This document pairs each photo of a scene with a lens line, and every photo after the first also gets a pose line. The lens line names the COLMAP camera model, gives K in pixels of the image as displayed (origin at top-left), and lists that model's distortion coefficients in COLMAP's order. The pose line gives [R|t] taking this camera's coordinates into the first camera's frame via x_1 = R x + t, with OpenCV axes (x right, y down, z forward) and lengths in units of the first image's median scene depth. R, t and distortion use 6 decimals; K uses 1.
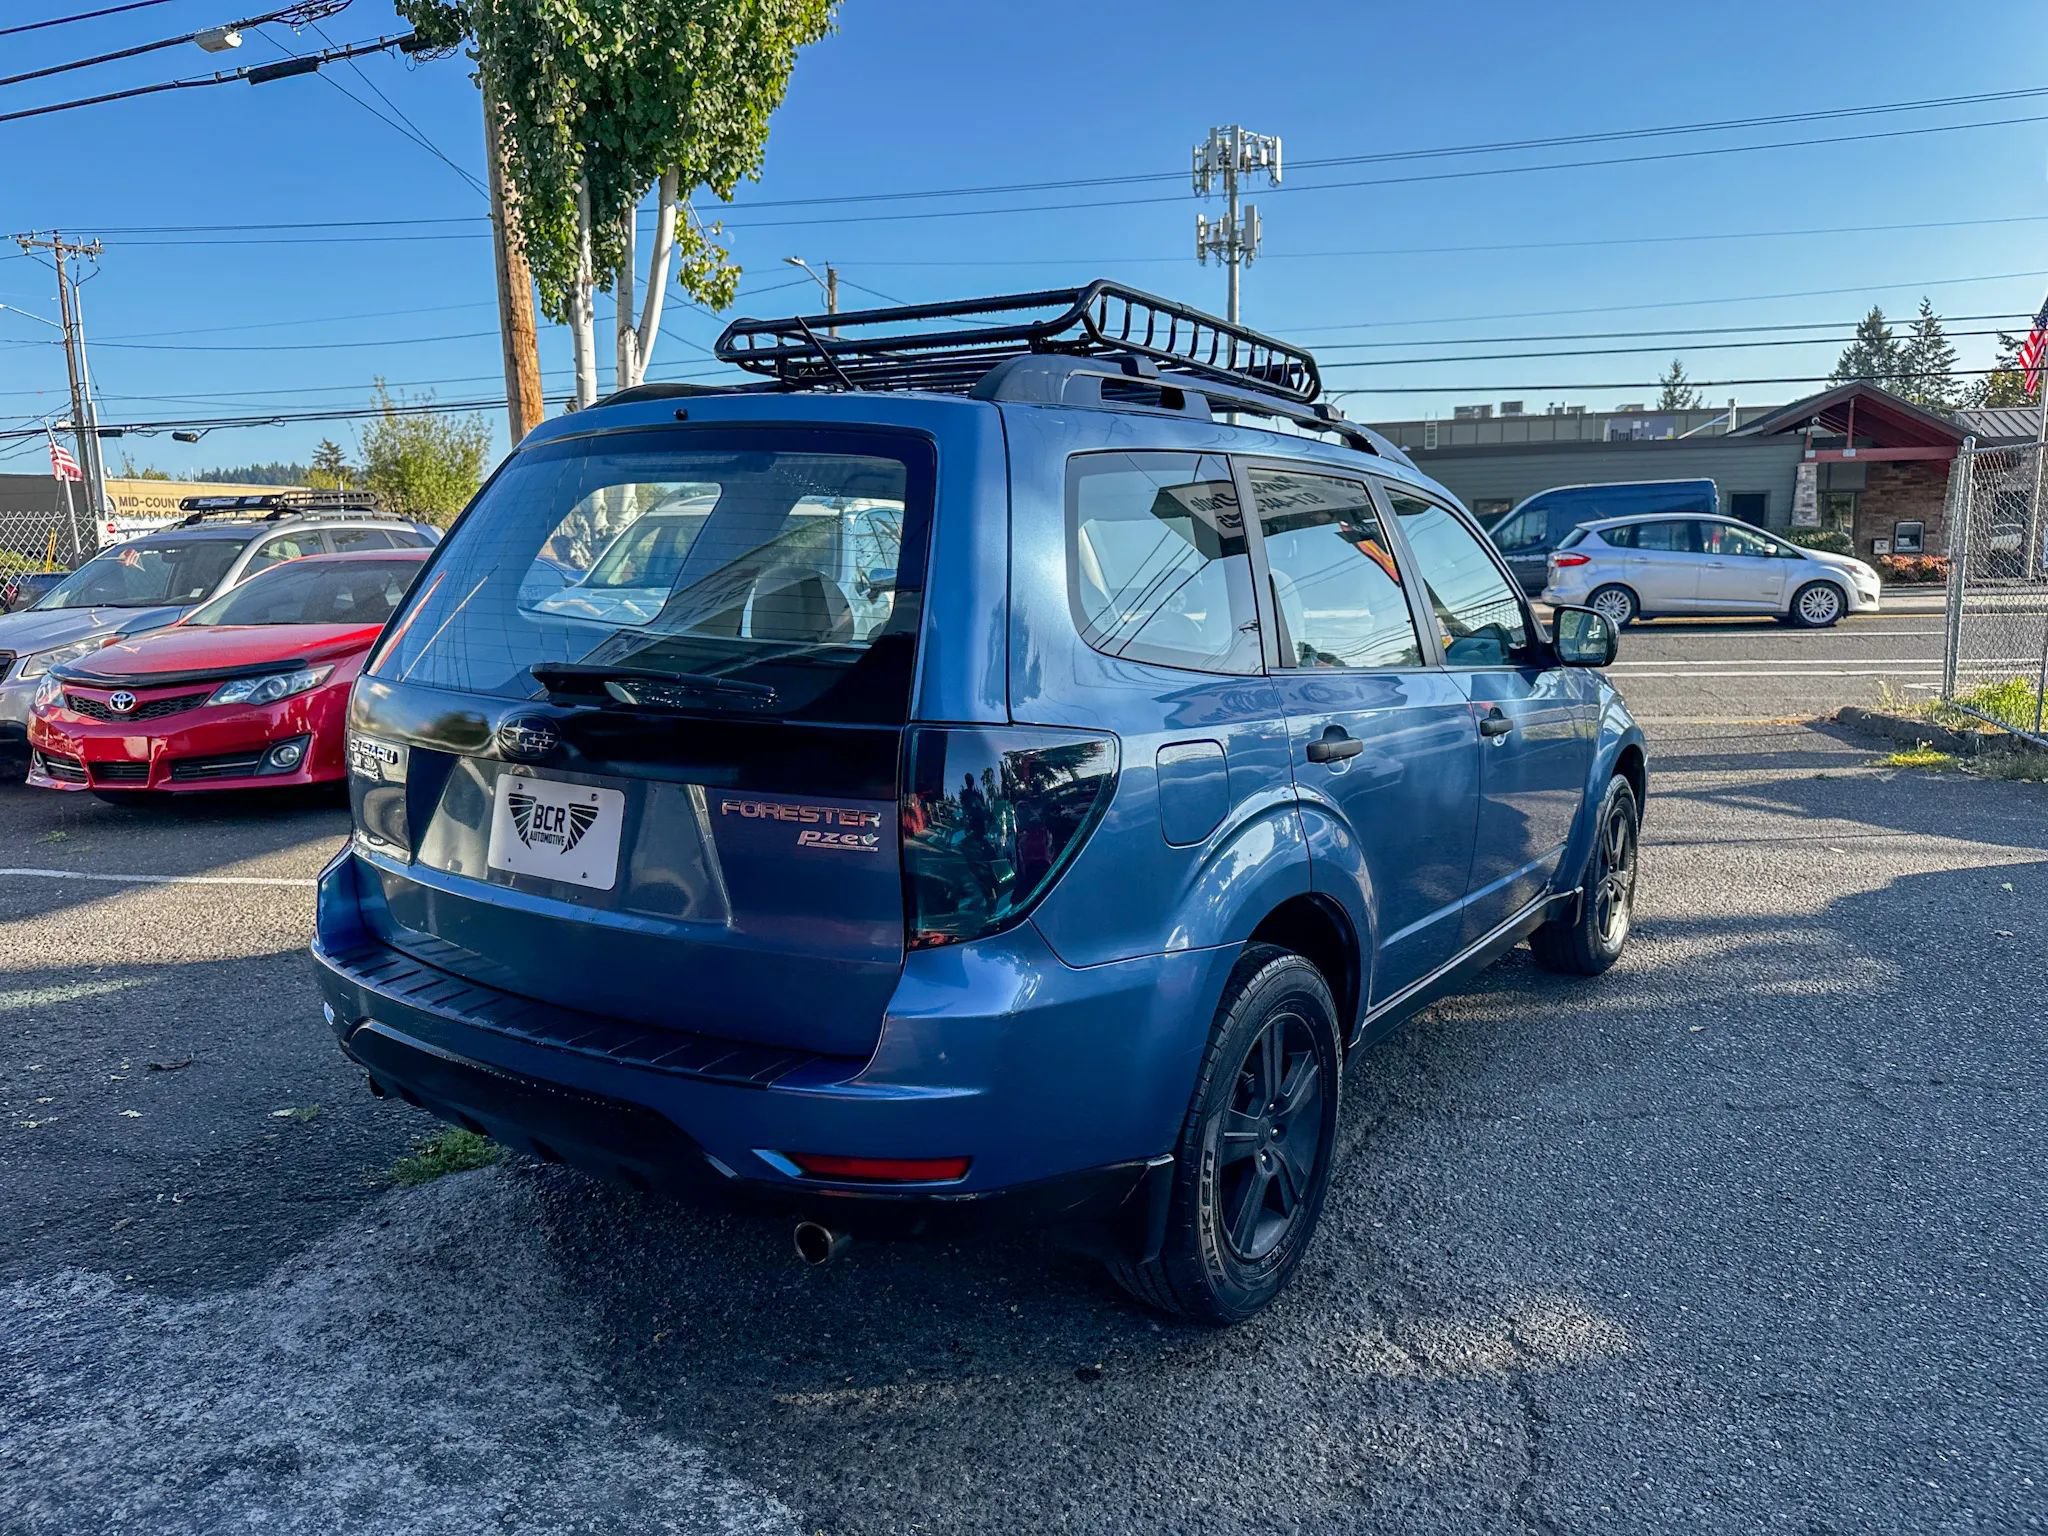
lens RADIAL K [[1512.0, 0, 1024.0], [0, 1512.0, 768.0], [0, 0, 1]] dist [-0.004551, -0.042685]
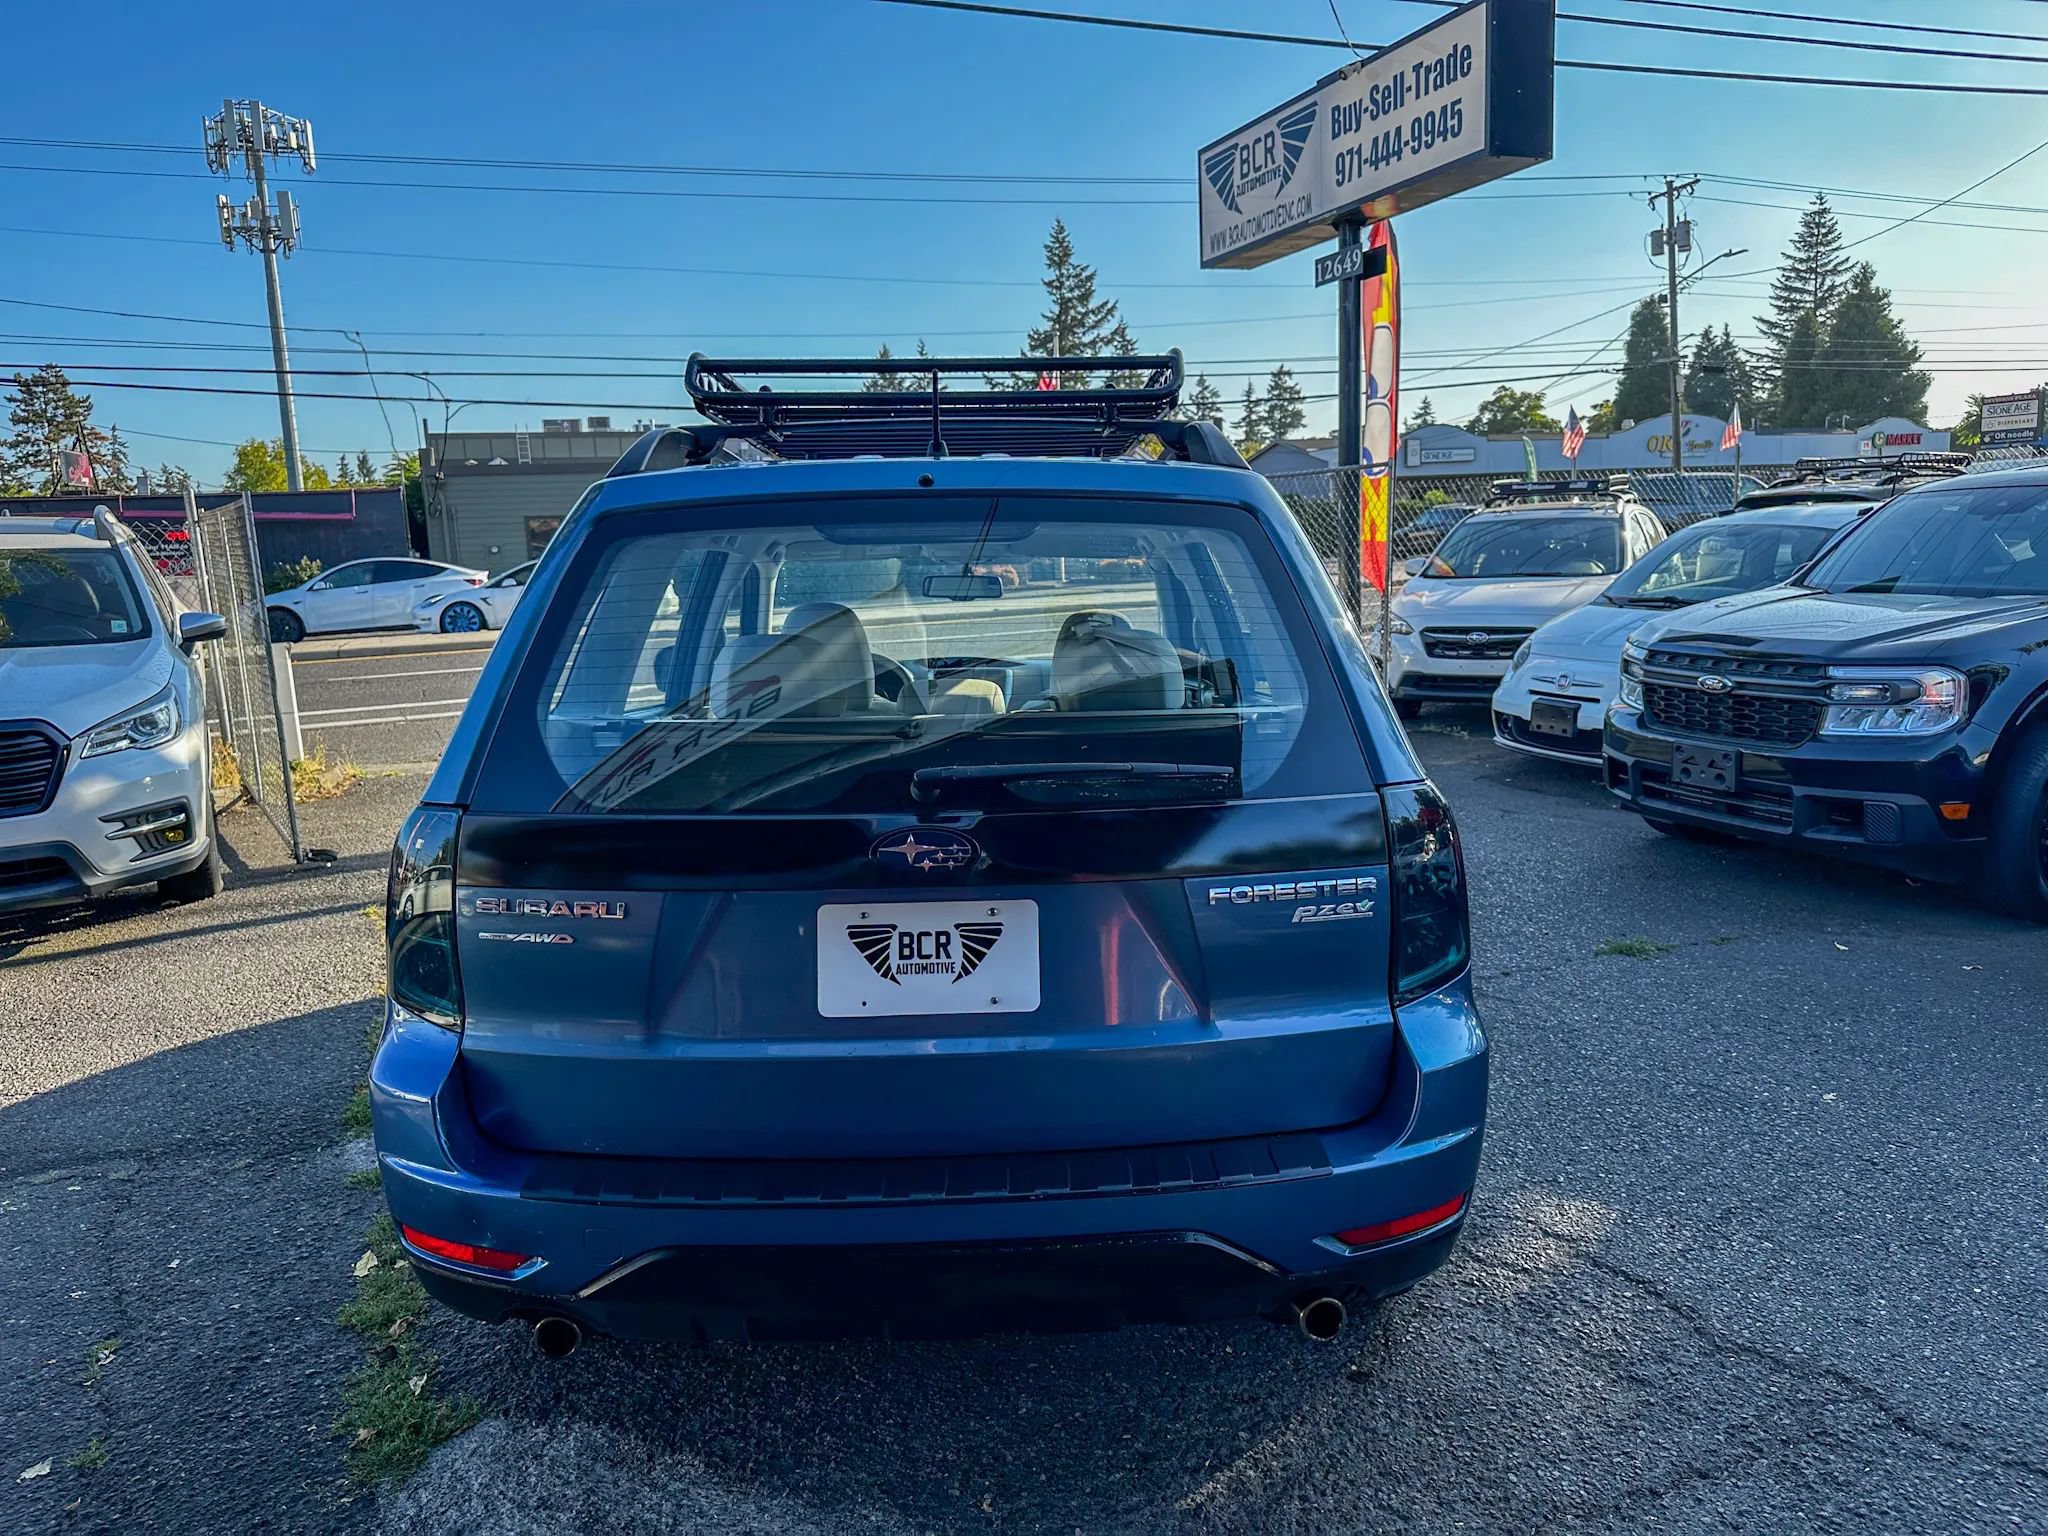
lens RADIAL K [[1501.5, 0, 1051.8], [0, 1501.5, 722.5], [0, 0, 1]] dist [0.004739, -0.005549]
pose [[0.800415, -0.085601, 0.593304, -0.713502], [0.105850, 0.994382, 0.000667, -0.082002], [-0.590027, 0.062268, 0.804979, 0.238501]]
